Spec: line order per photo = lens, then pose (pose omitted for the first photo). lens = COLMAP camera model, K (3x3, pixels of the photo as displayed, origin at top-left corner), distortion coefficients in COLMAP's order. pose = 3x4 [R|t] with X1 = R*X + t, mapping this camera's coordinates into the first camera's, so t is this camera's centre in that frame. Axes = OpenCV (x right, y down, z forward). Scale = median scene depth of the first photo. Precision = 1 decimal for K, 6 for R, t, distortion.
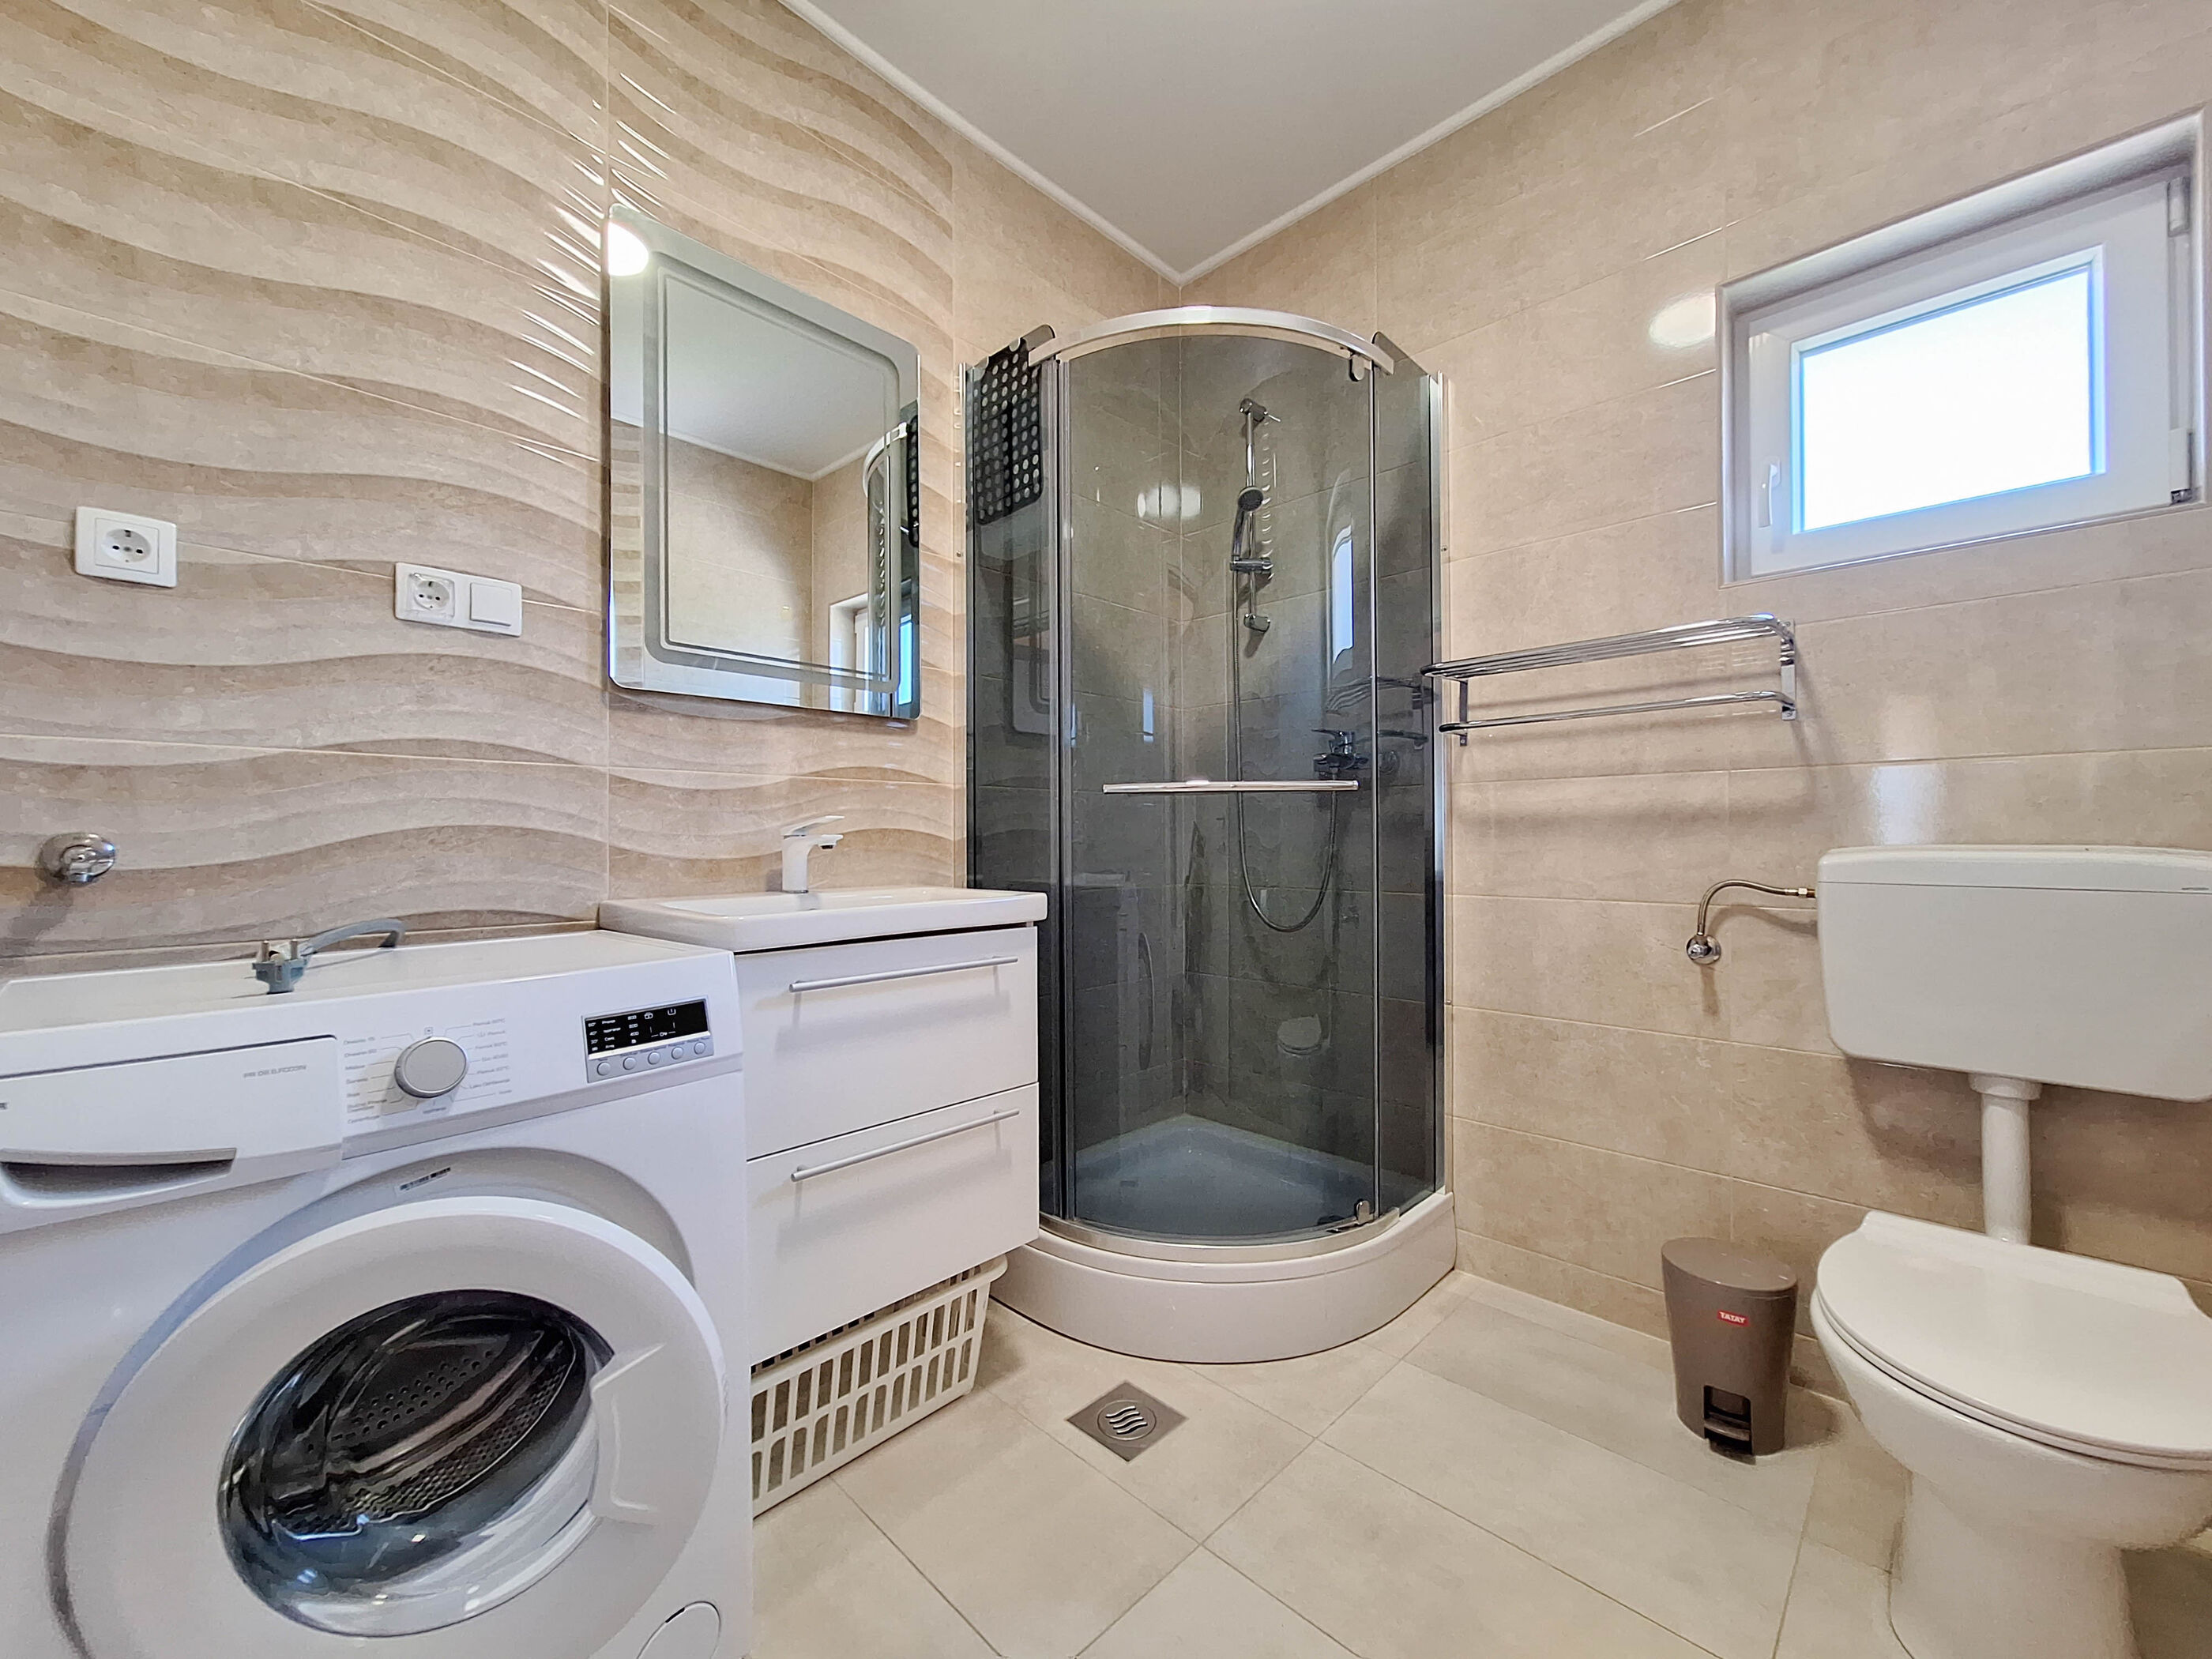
lens RADIAL K [[884.7, 0, 1133.9], [0, 884.7, 835.2], [0, 0, 1]] dist [0.000559, 0.000783]
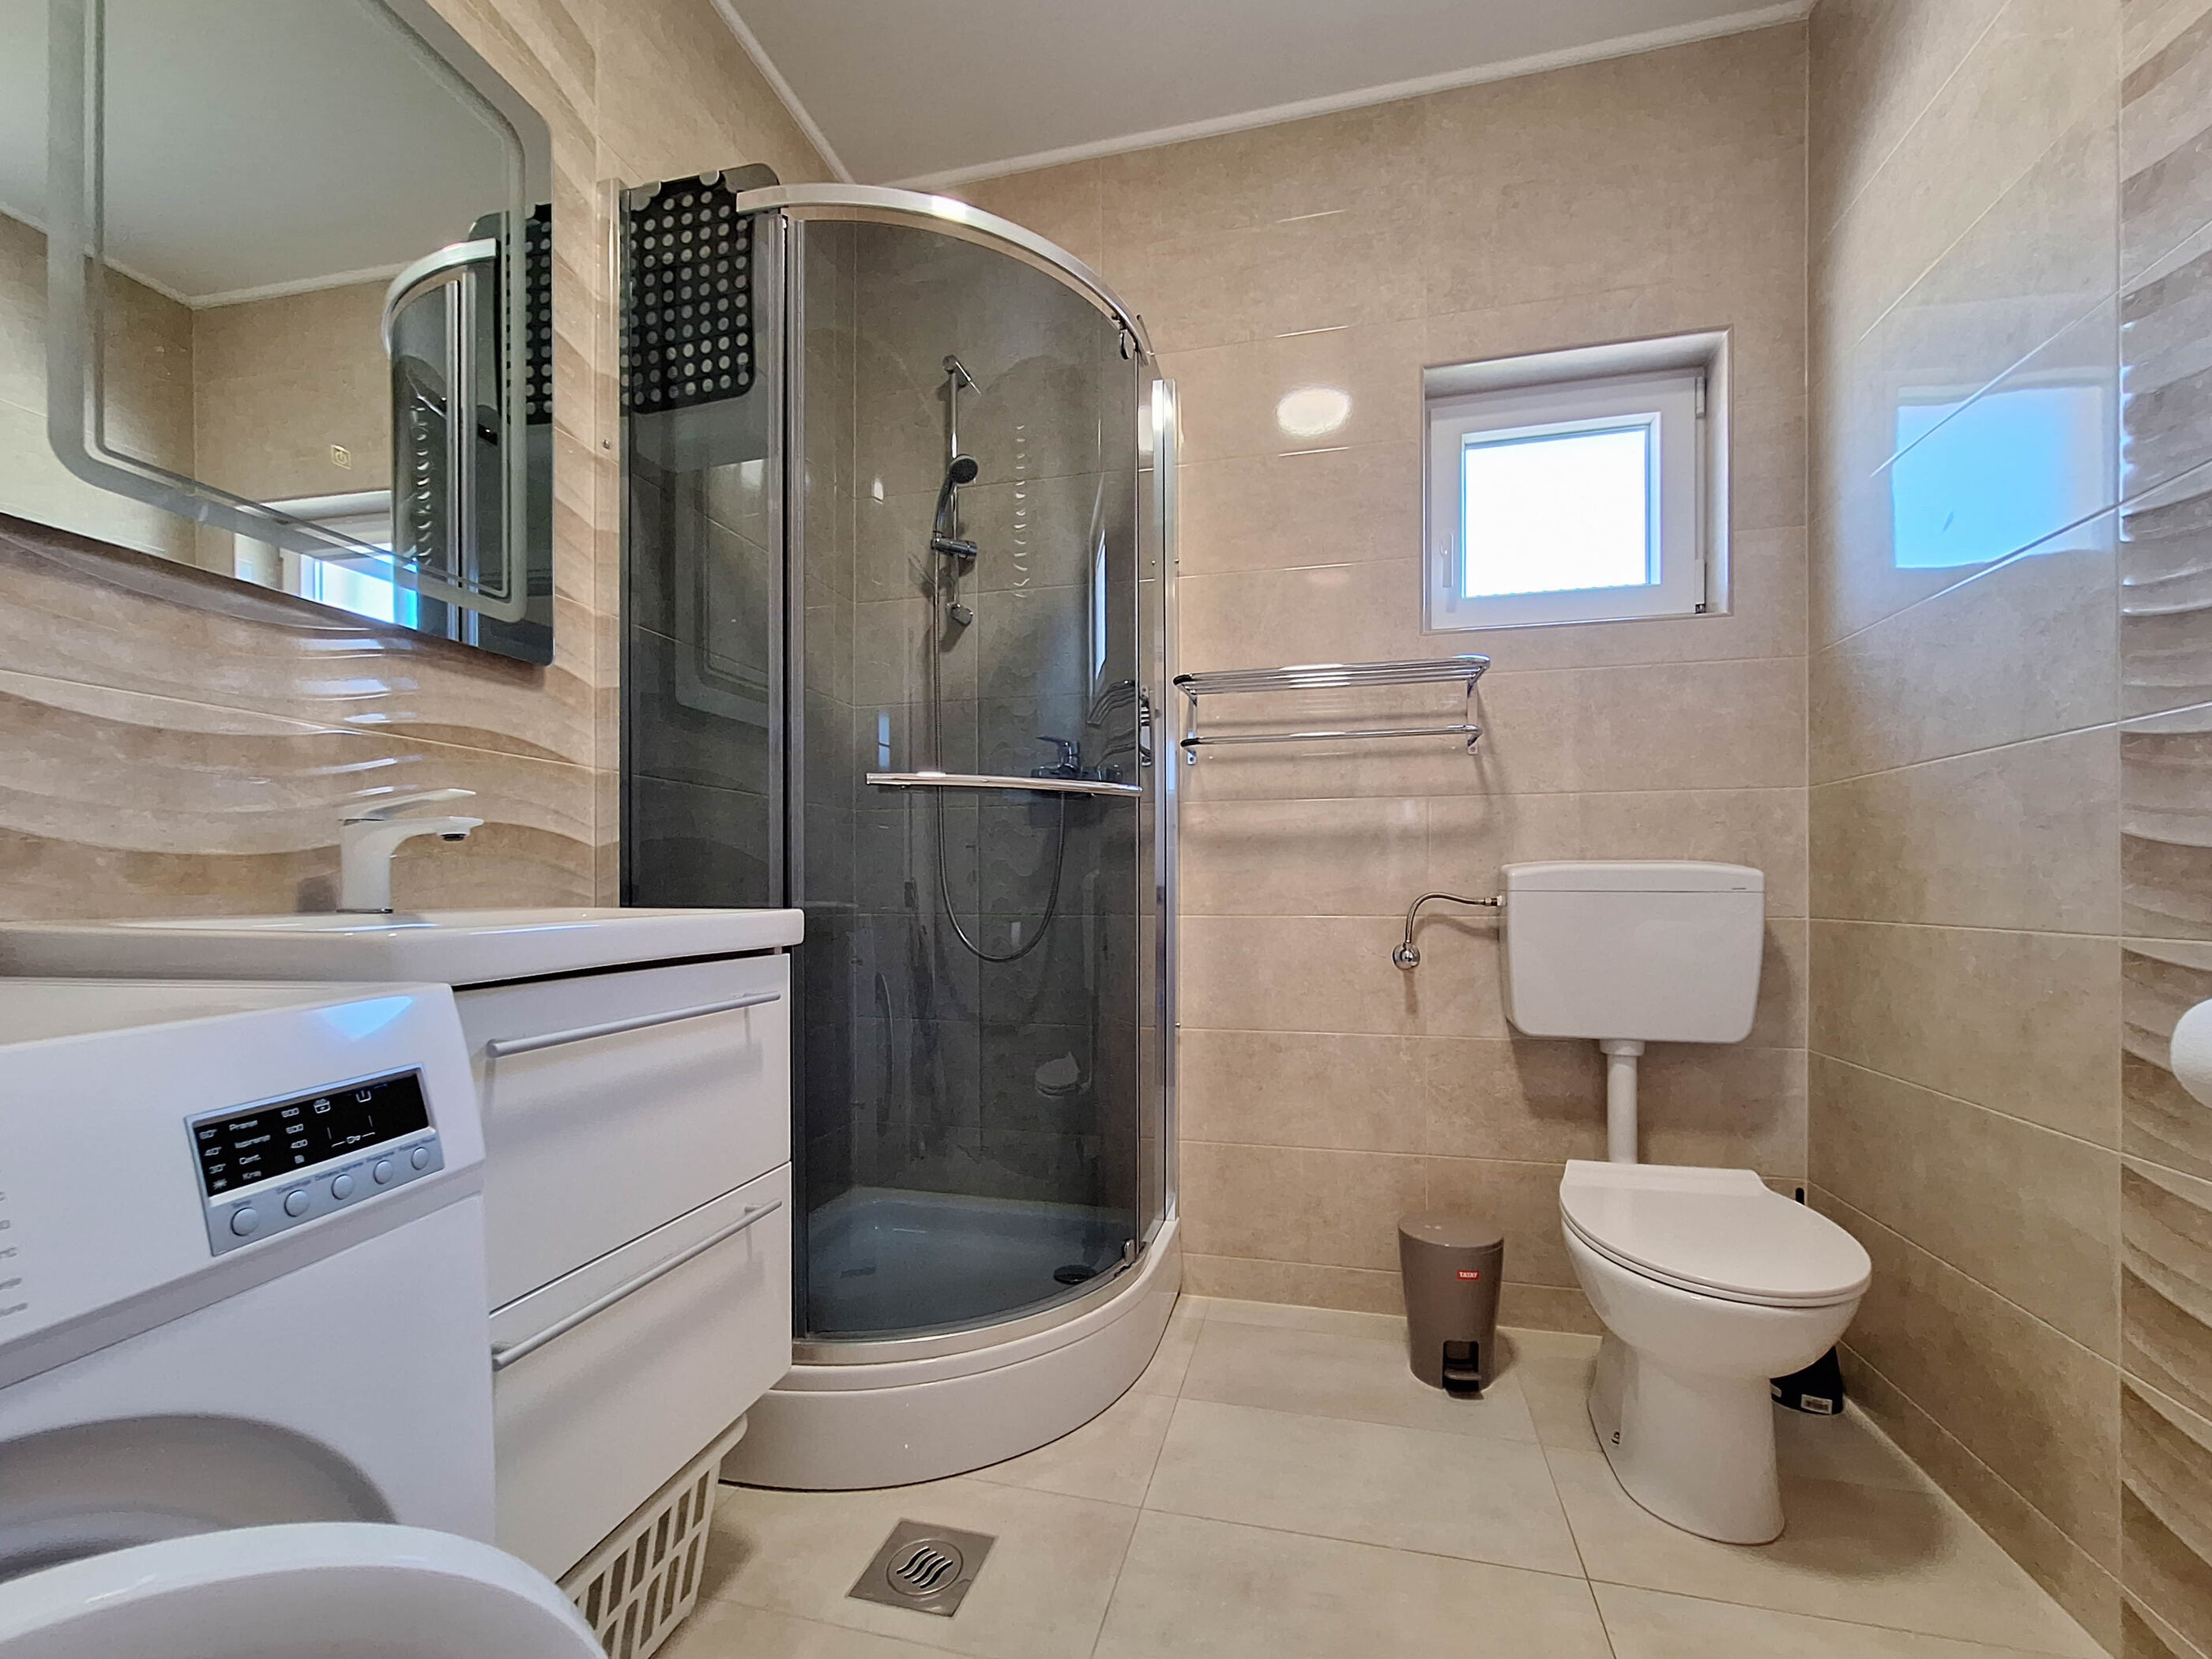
lens RADIAL K [[909.4, 0, 1109.2], [0, 909.4, 892.4], [0, 0, 1]] dist [-0.001568, 0.000201]
pose [[0.862877, 0.002039, 0.505410, -0.255169], [-0.003197, 0.999994, 0.001423, 0.047220], [-0.505404, -0.002843, 0.862878, 0.192608]]
